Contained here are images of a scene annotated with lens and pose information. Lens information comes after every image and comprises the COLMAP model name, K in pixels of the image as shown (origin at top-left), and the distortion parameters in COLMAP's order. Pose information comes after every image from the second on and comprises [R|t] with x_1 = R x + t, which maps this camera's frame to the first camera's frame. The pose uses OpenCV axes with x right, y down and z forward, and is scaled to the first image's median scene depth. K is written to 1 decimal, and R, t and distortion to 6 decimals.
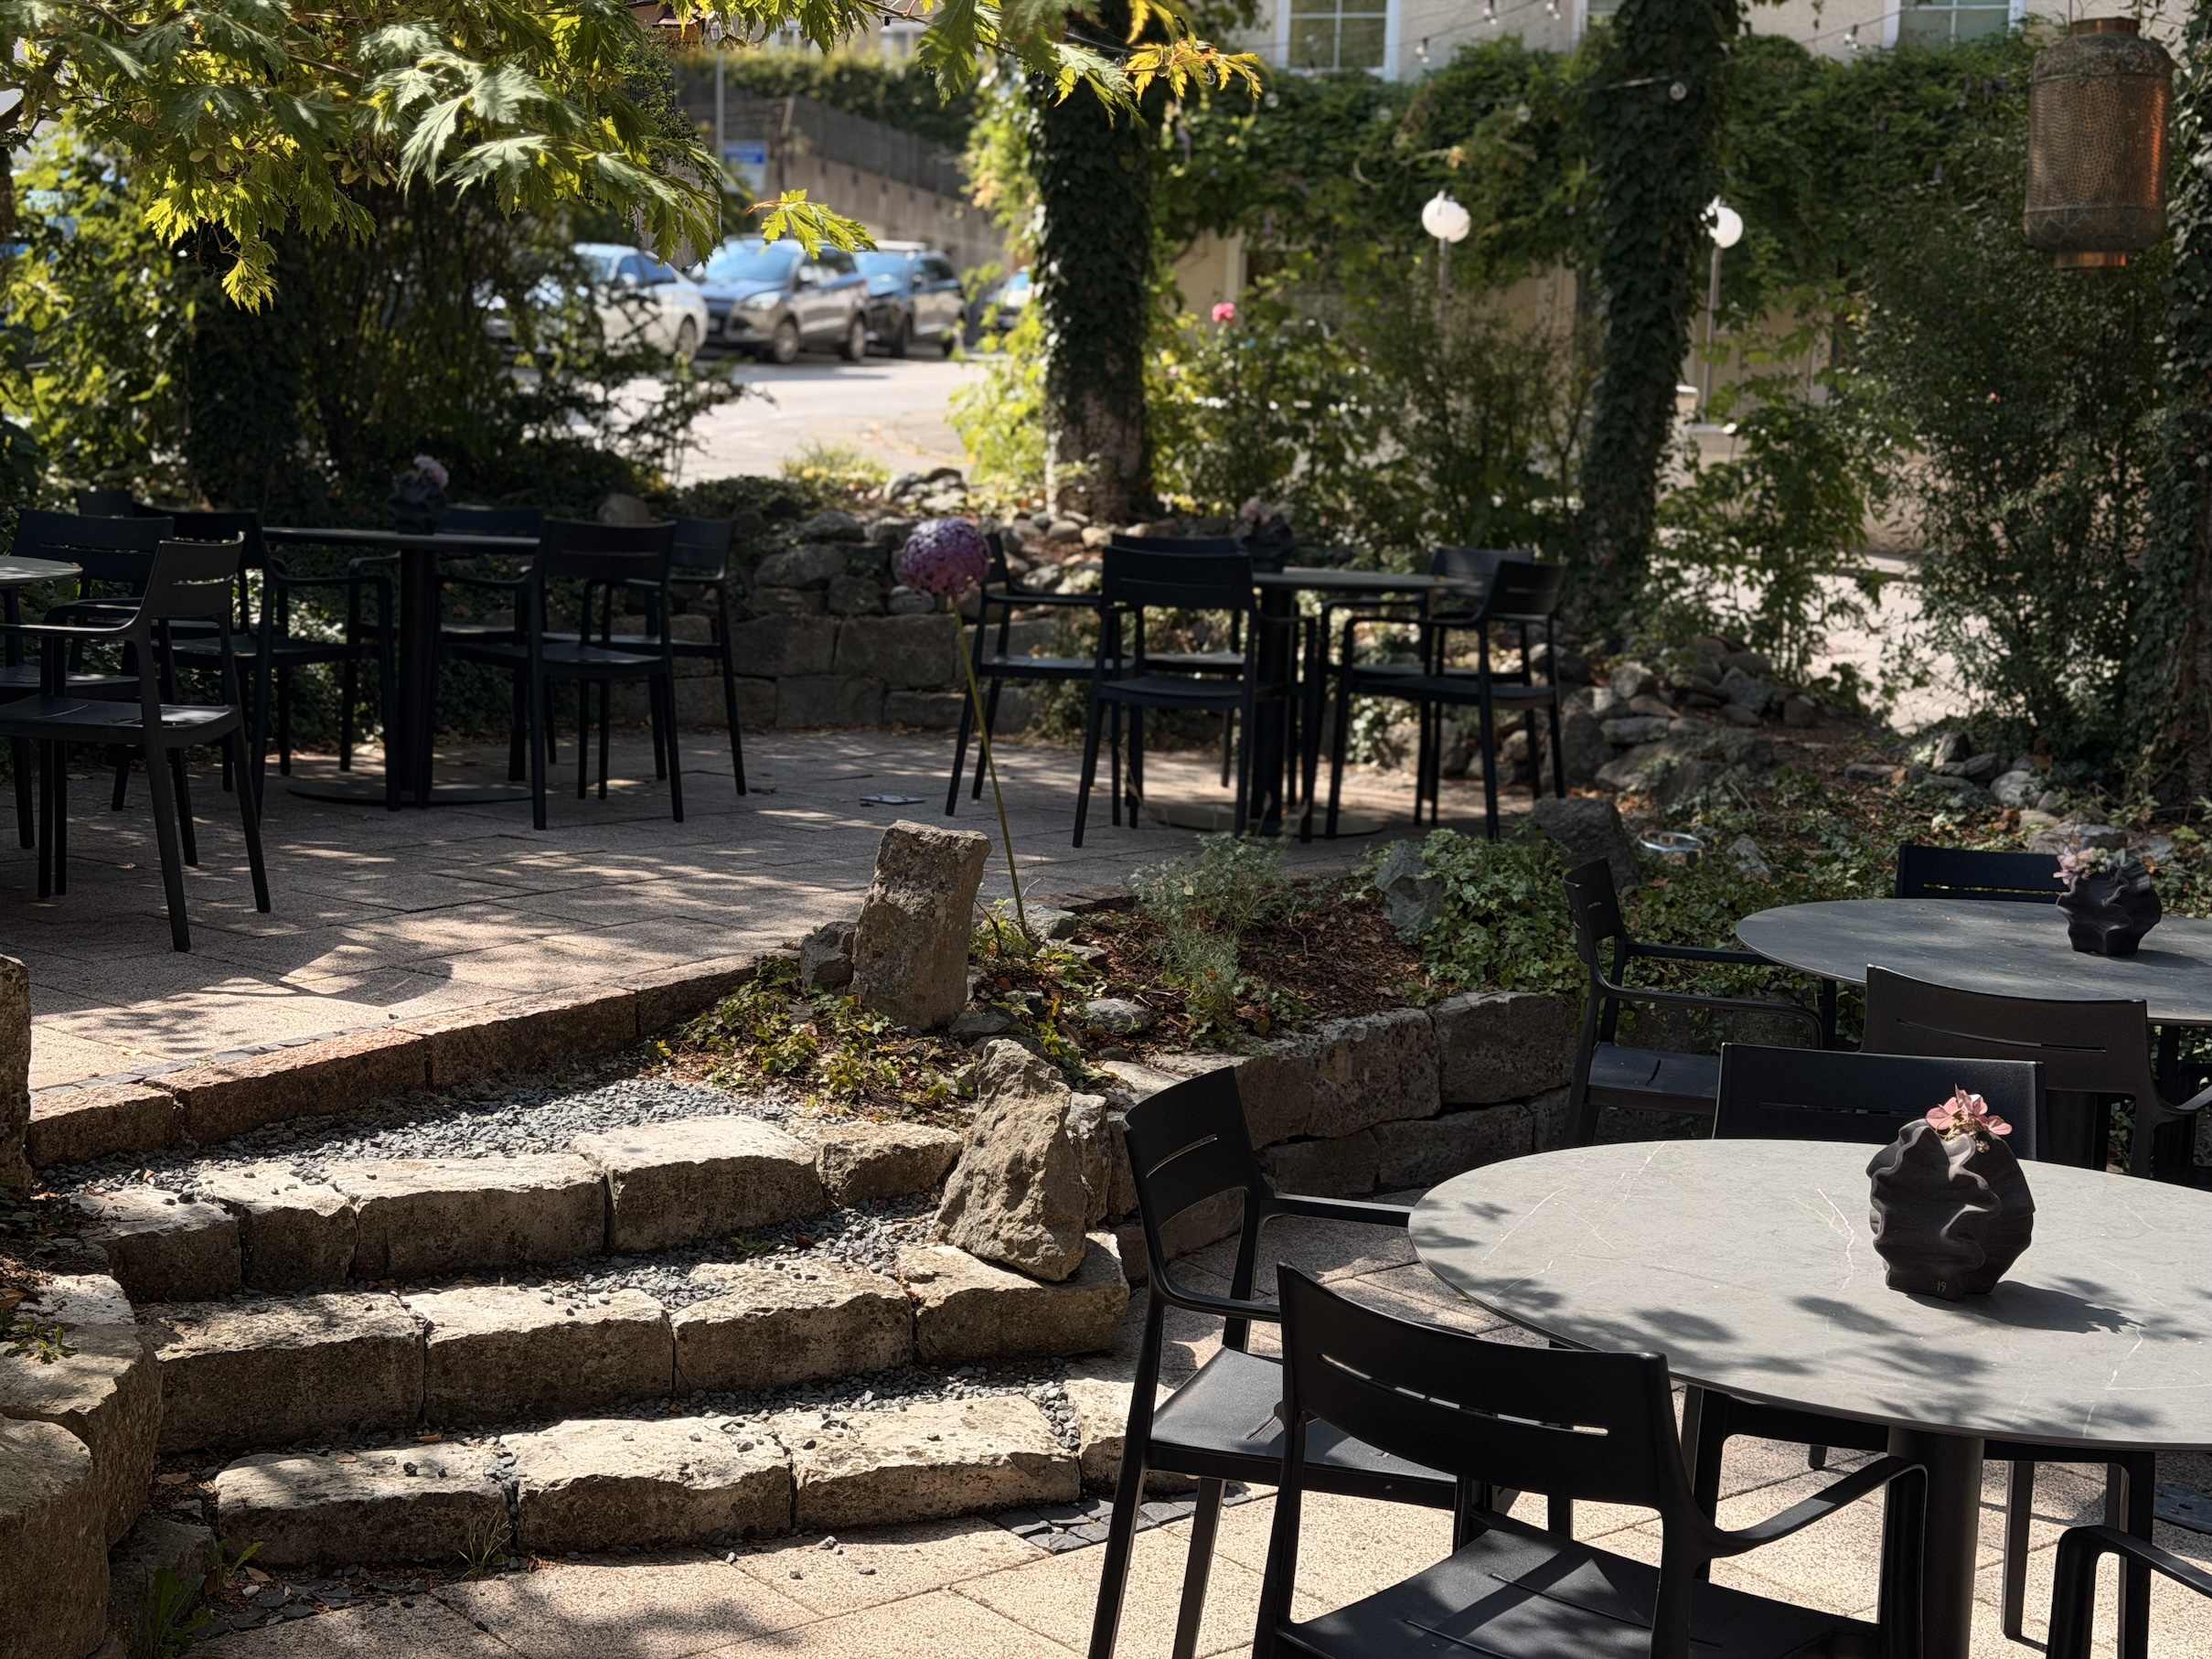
lens RADIAL K [[2990.7, 0, 1098.3], [0, 2990.7, 825.2], [0, 0, 1]] dist [0.102828, 0.000000]
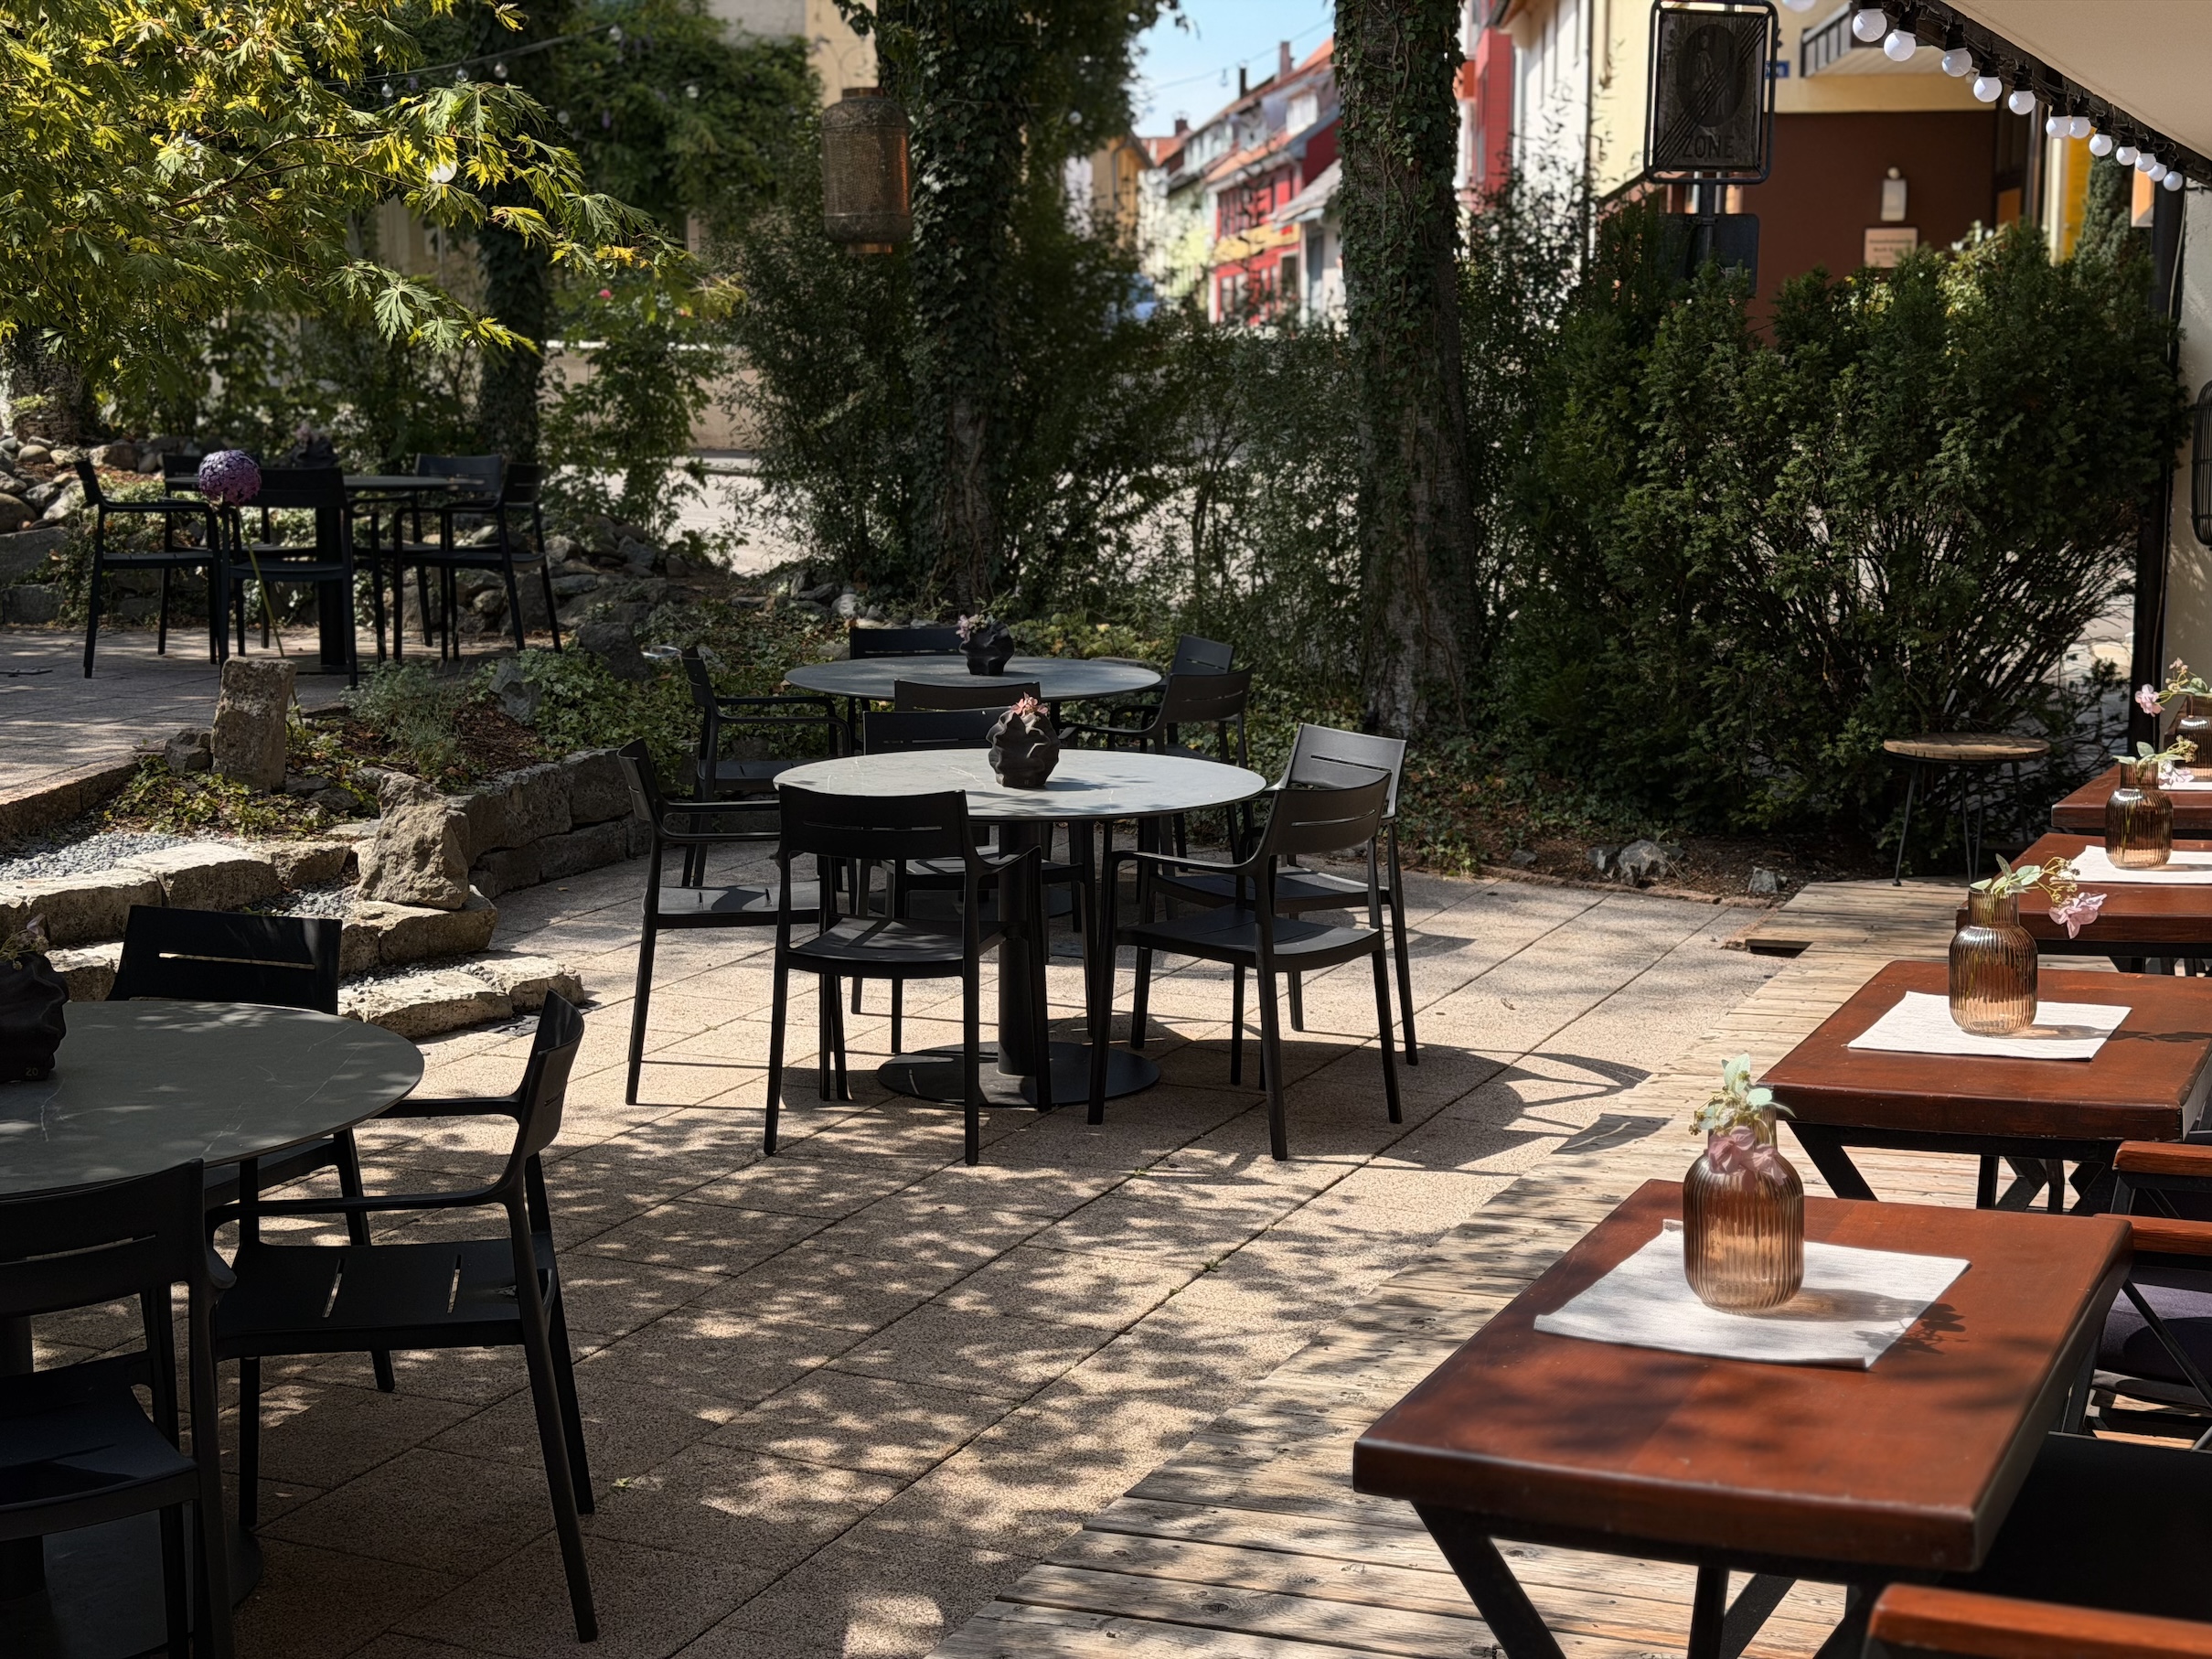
lens RADIAL K [[2990.7, 0, 1107.5], [0, 2990.7, 834.4], [0, 0, 1]] dist [0.102828, 0.000000]
pose [[0.894170, -0.100113, 0.436392, -0.292128], [0.083170, 0.994857, 0.057815, 0.031057], [-0.439935, -0.015402, 0.897897, -0.465324]]
